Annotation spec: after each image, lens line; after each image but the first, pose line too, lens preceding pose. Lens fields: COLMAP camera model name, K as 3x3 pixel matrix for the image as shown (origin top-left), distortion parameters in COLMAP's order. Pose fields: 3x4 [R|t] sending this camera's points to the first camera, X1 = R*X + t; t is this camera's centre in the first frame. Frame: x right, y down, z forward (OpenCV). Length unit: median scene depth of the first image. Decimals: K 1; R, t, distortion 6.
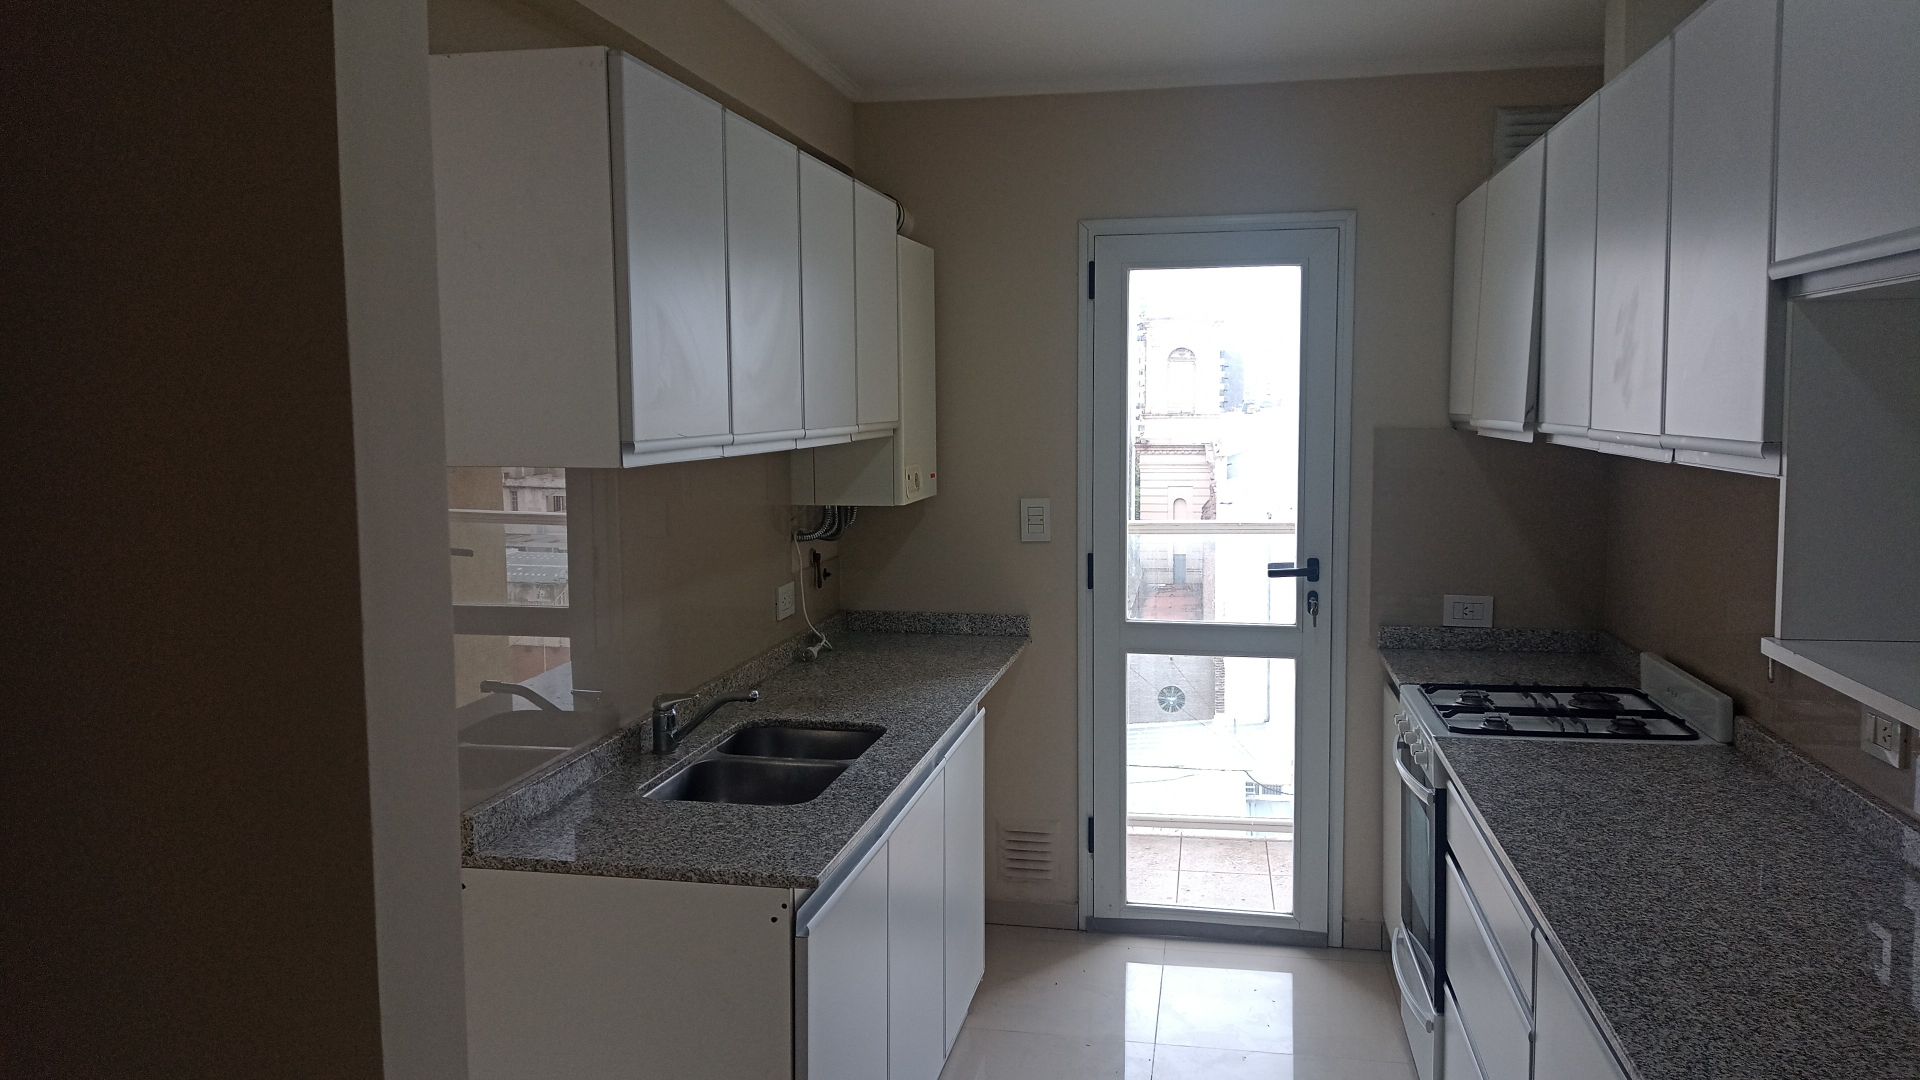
lens RADIAL K [[1368.6, 0, 958.0], [0, 1368.6, 524.6], [0, 0, 1]] dist [0.000451, -0.034738]
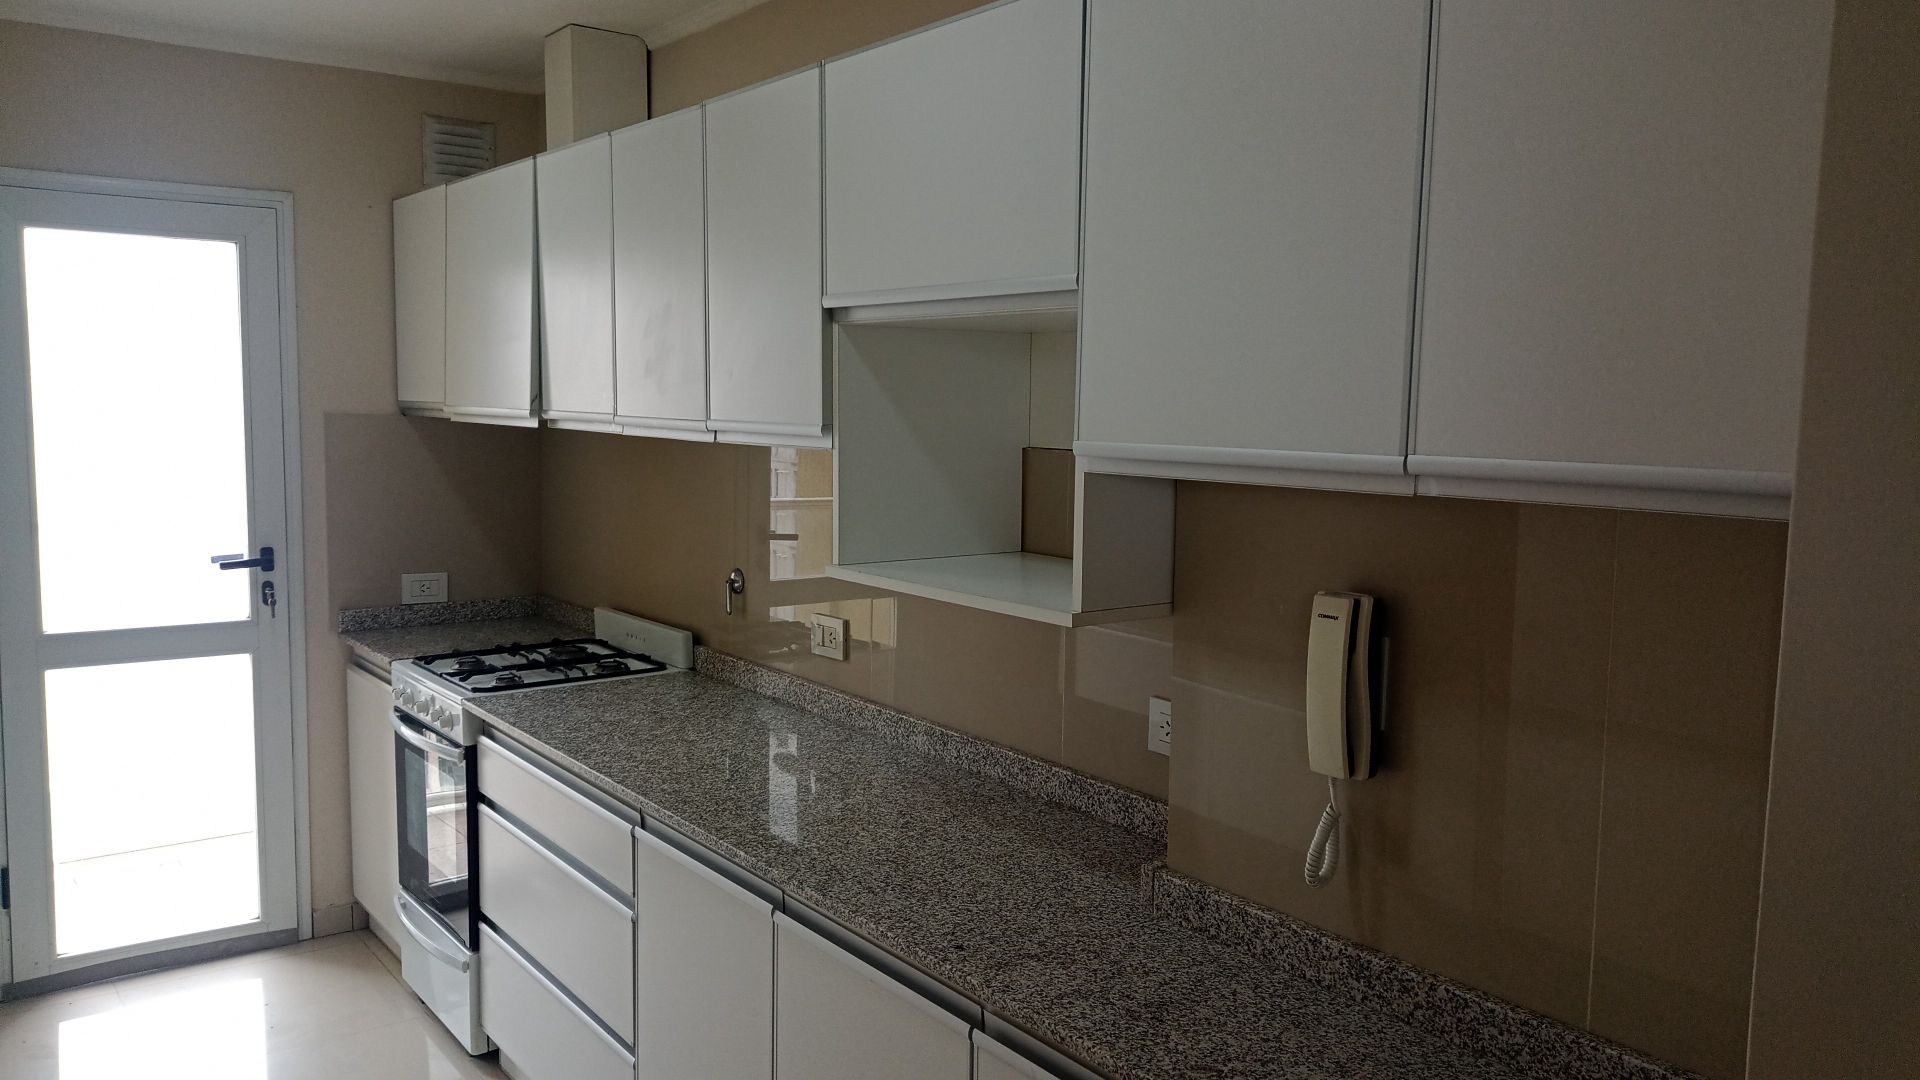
lens RADIAL K [[1368.6, 0, 968.1], [0, 1368.6, 536.4], [0, 0, 1]] dist [0.000451, -0.034738]
pose [[0.647615, -0.055799, 0.759921, -0.187601], [0.044217, 0.998386, 0.035627, 0.004970], [-0.760683, 0.010529, 0.649038, -0.009818]]
